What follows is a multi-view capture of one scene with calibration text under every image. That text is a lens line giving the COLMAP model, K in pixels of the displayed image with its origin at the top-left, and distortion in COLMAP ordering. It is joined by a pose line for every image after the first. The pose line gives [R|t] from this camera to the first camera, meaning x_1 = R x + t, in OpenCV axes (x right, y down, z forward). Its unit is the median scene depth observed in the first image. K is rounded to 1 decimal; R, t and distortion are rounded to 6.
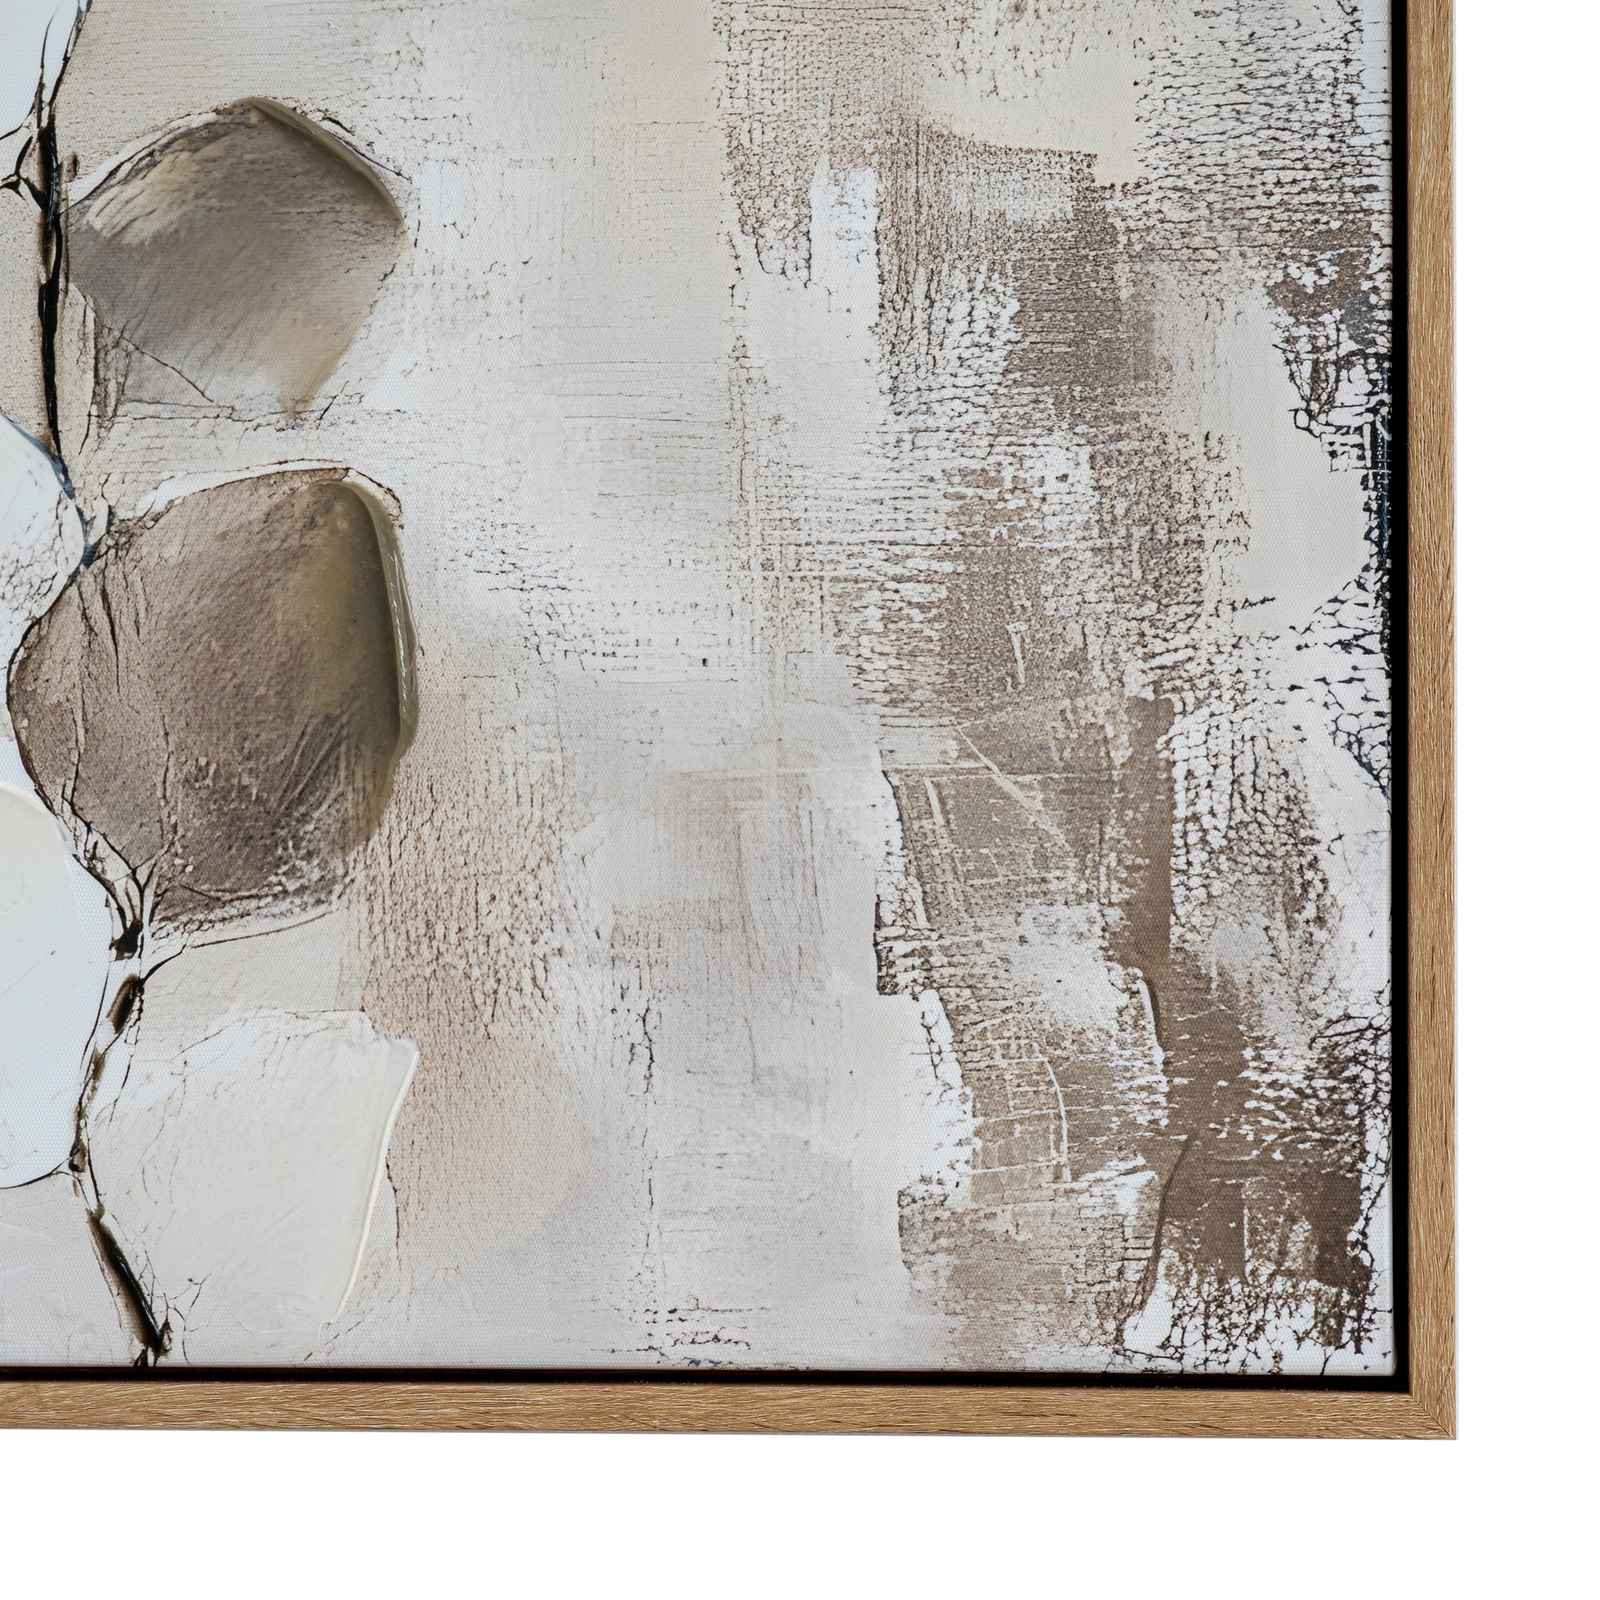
lens RADIAL K [[4252.5, 0, 800.0], [0, 4252.5, 799.7], [0, 0, 1]] dist [0.058323, 0.000000]
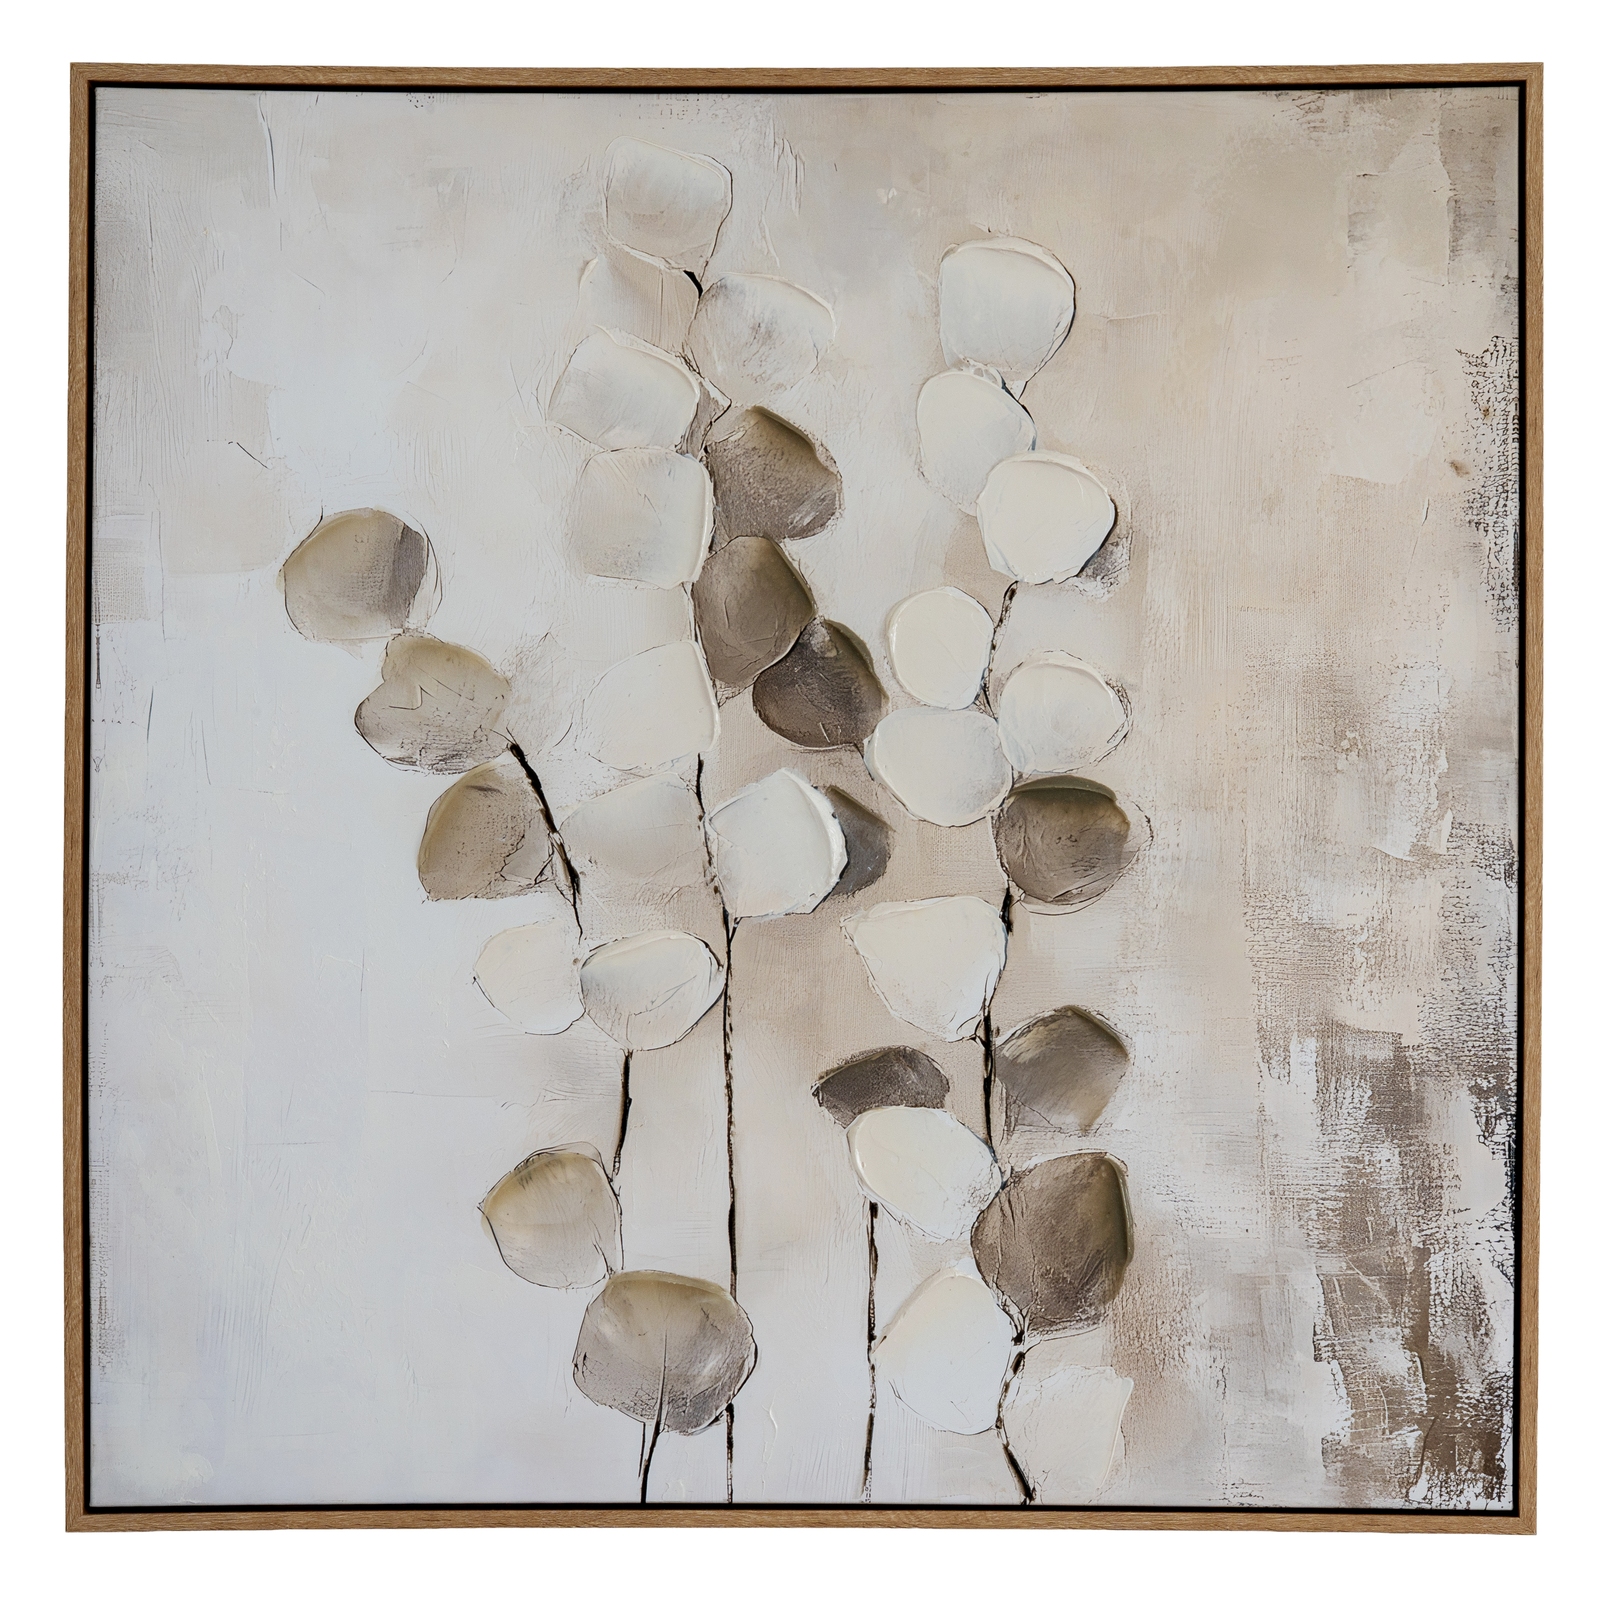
lens RADIAL K [[4252.5, 0, 799.3], [0, 4252.5, 799.9], [0, 0, 1]] dist [0.058323, 0.000000]
pose [[0.998491, 0.006435, 0.054545, -0.432073], [-0.008772, 0.999049, 0.042715, -0.397705], [-0.054219, -0.043129, 0.997597, -1.523550]]
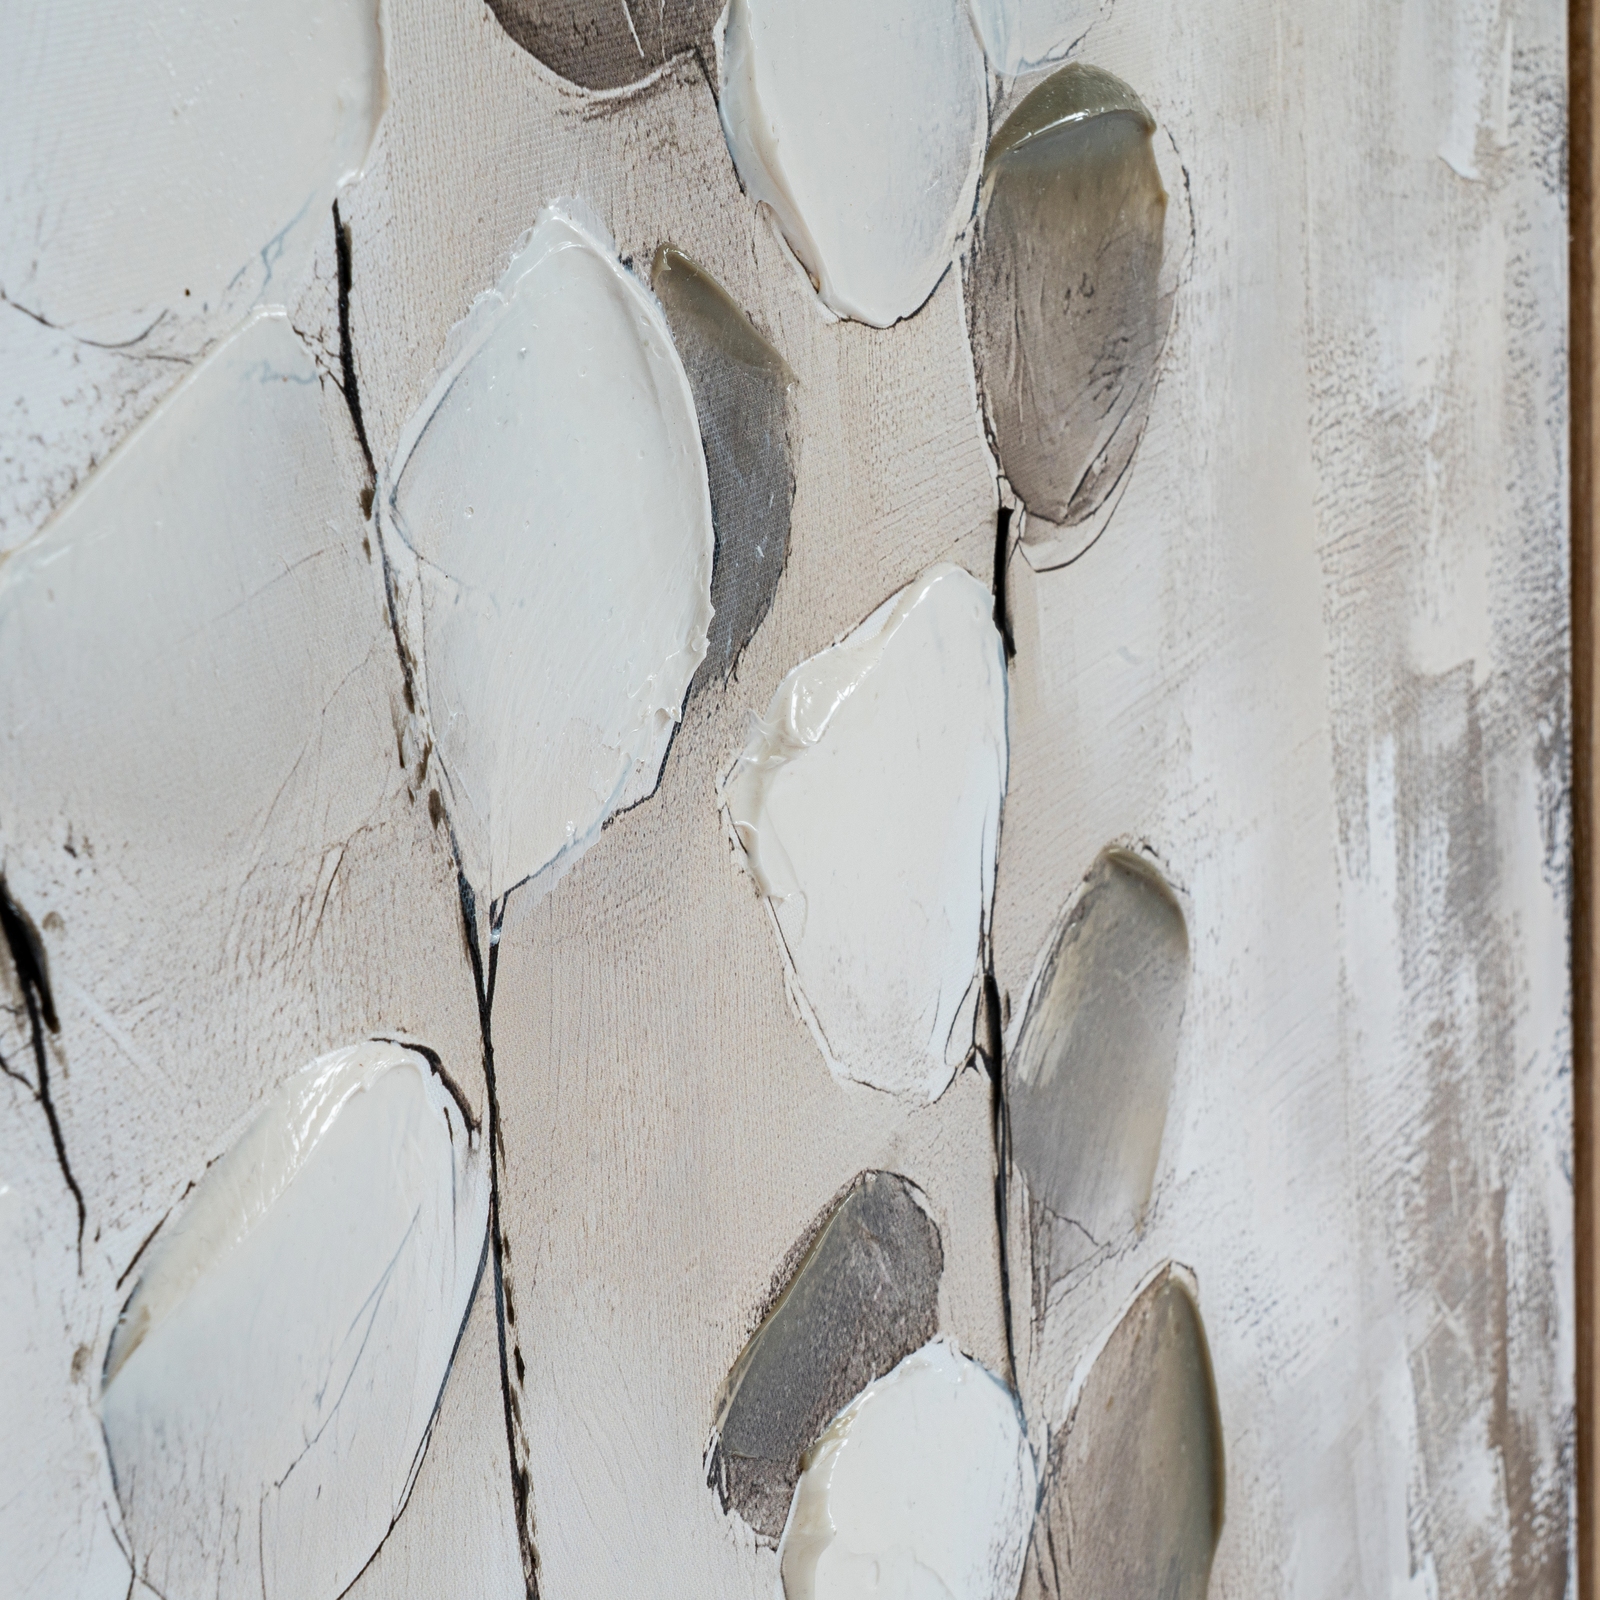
lens RADIAL K [[4252.5, 0, 800.9], [0, 4252.5, 805.3], [0, 0, 1]] dist [0.058323, 0.000000]
pose [[0.407557, -0.276726, 0.870241, -0.807413], [0.027014, 0.956216, 0.291413, -0.395530], [-0.912780, -0.095258, 0.397188, 0.761965]]
